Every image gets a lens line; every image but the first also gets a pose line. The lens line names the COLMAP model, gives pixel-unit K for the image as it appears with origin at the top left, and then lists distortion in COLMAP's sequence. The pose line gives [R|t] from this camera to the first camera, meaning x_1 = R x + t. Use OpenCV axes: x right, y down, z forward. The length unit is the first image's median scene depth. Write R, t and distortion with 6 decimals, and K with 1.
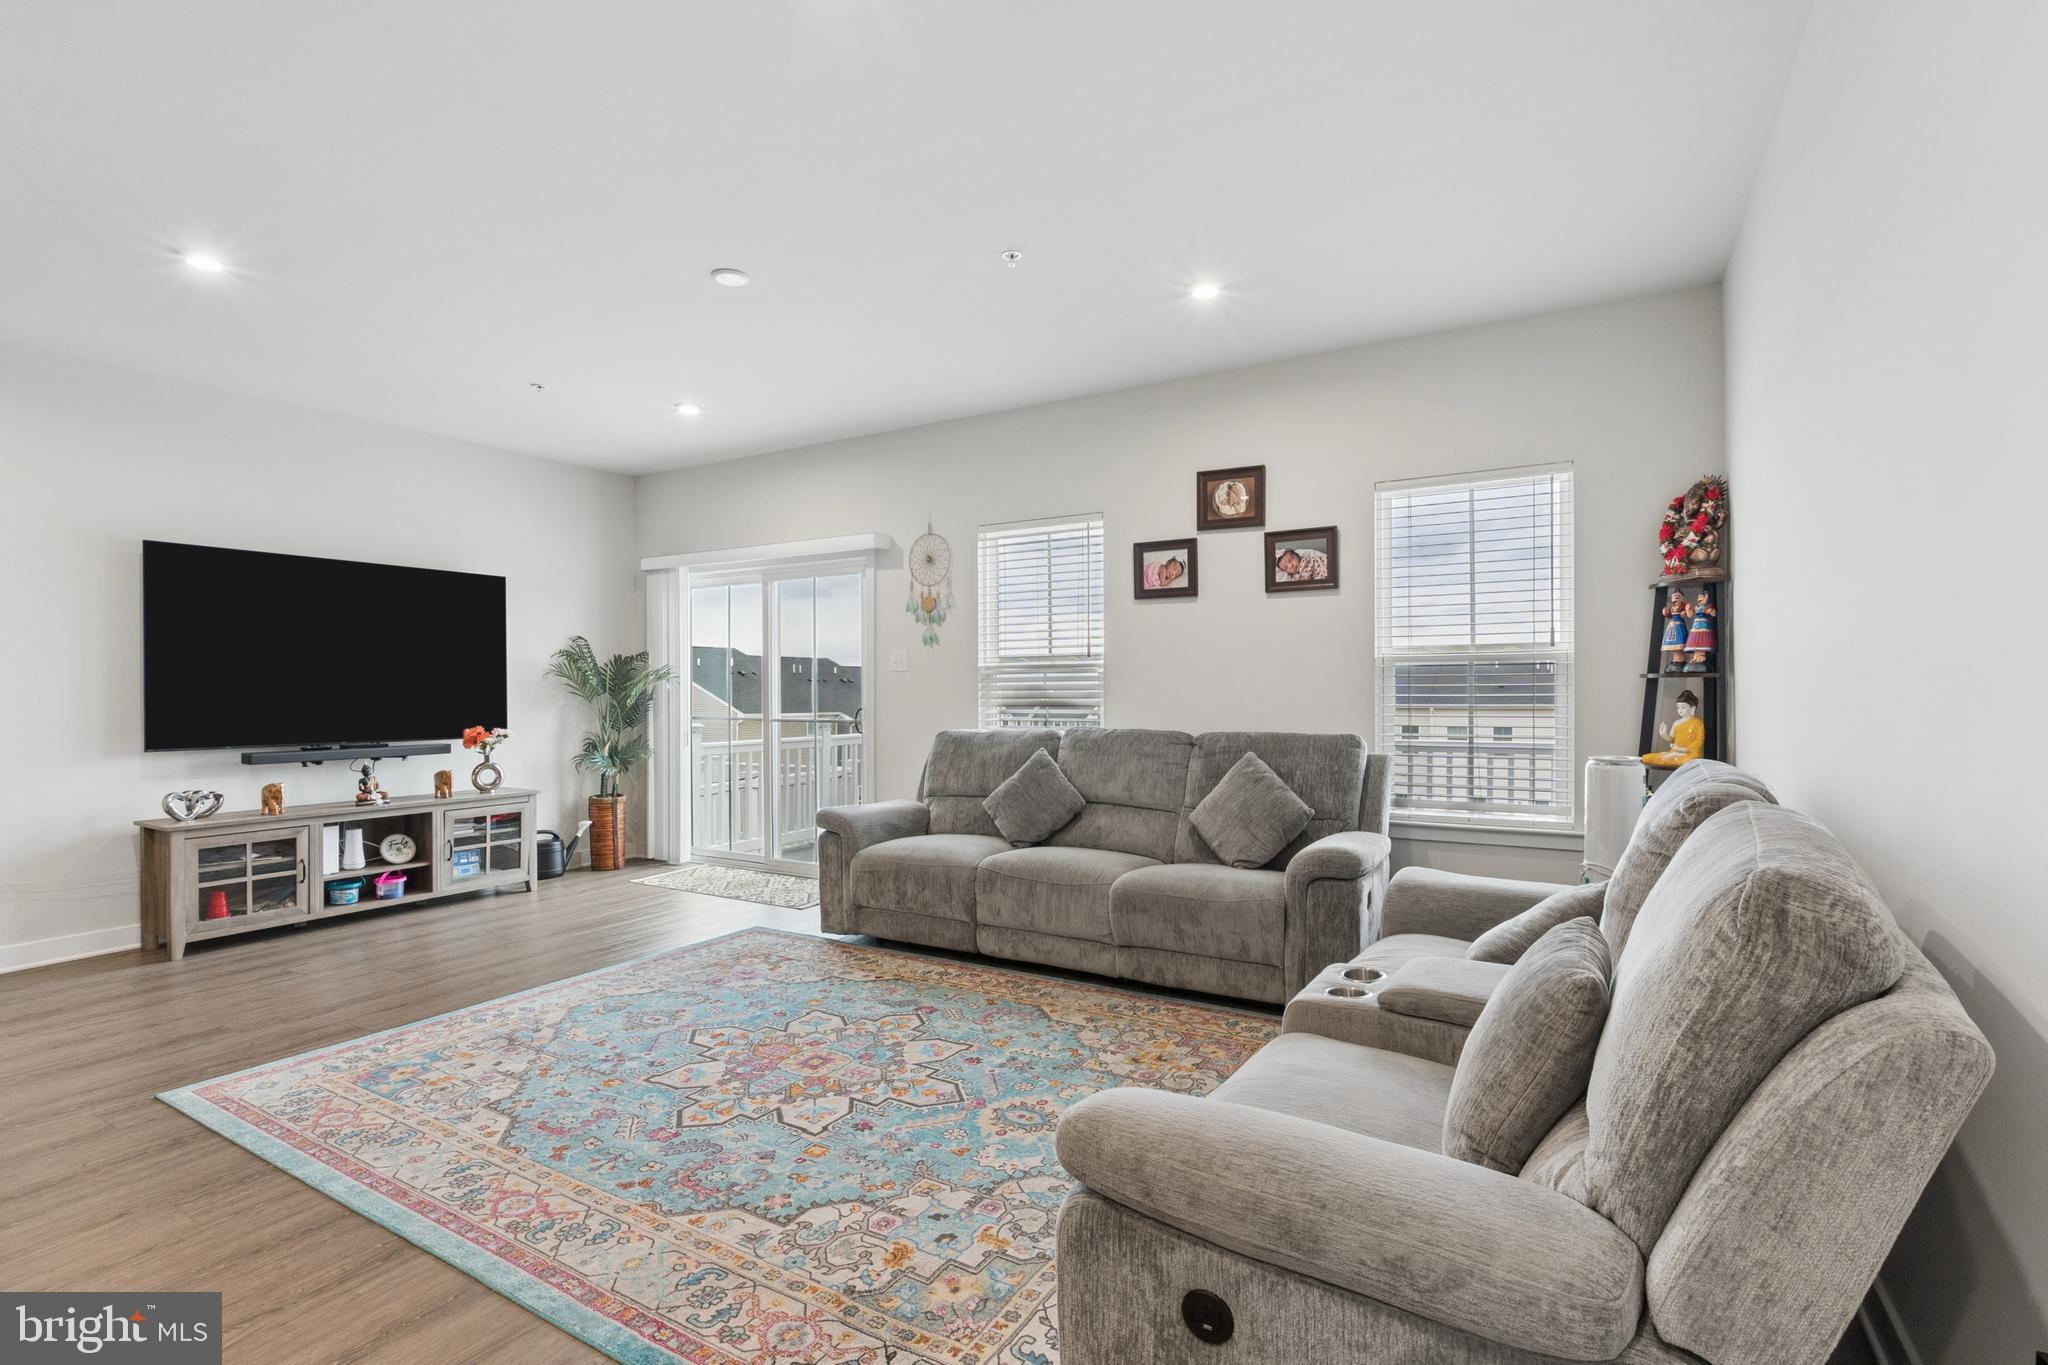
lens RADIAL K [[943.2, 0, 1024.4], [0, 943.2, 699.5], [0, 0, 1]] dist [-0.009261, 0.000982]
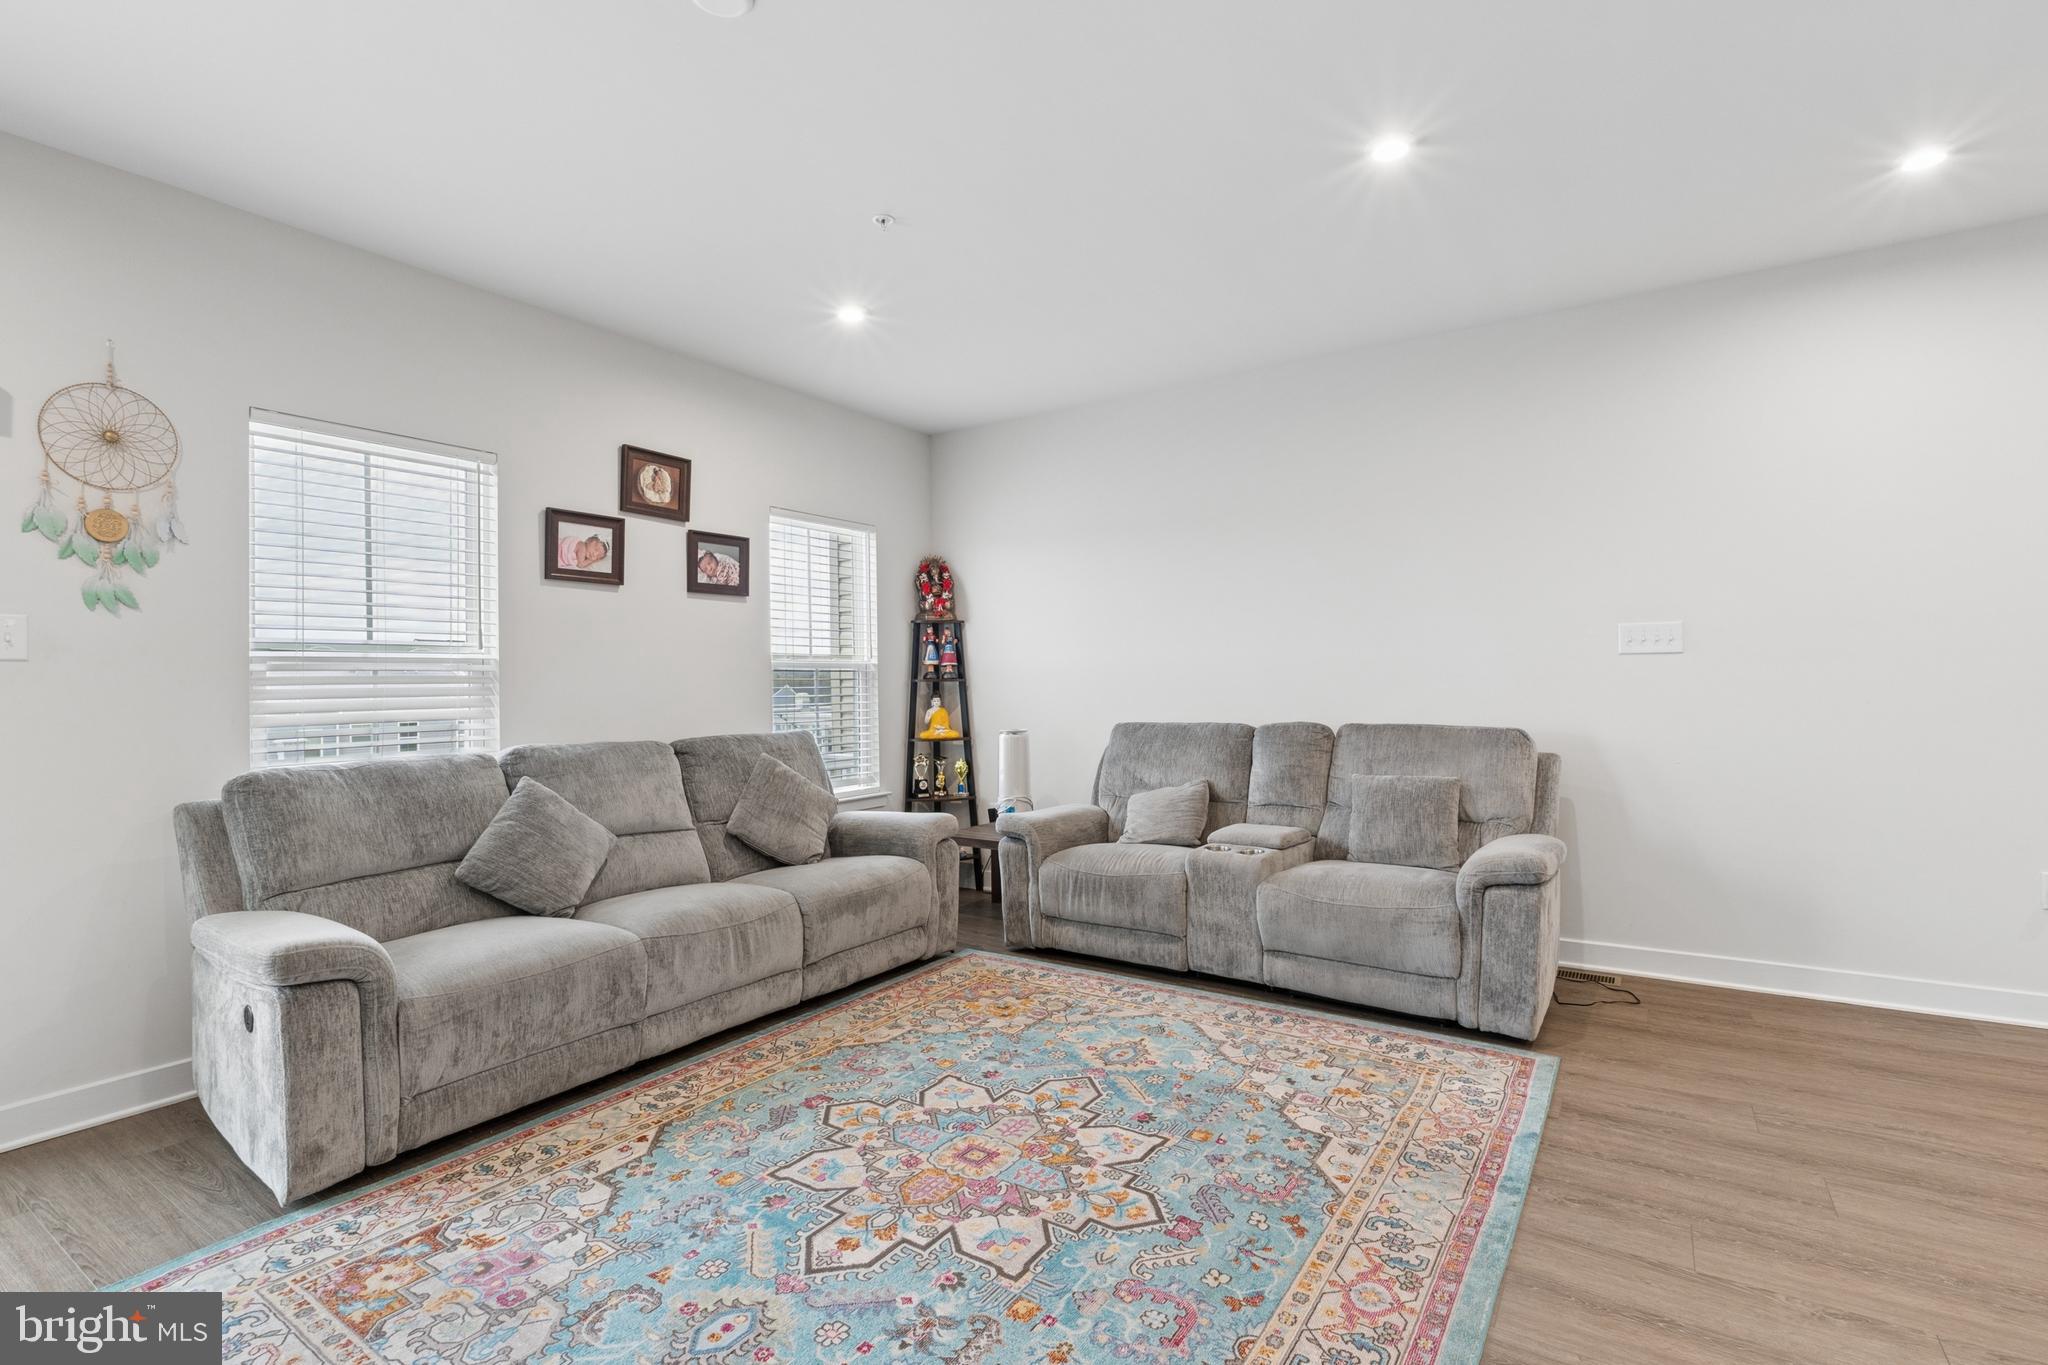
lens RADIAL K [[943.2, 0, 1017.0], [0, 943.2, 677.8], [0, 0, 1]] dist [-0.009261, 0.000982]
pose [[0.065920, 0.012936, 0.997741, -0.803540], [0.026001, 0.999554, -0.014677, -0.003314], [-0.997486, 0.026909, 0.065554, 0.715024]]
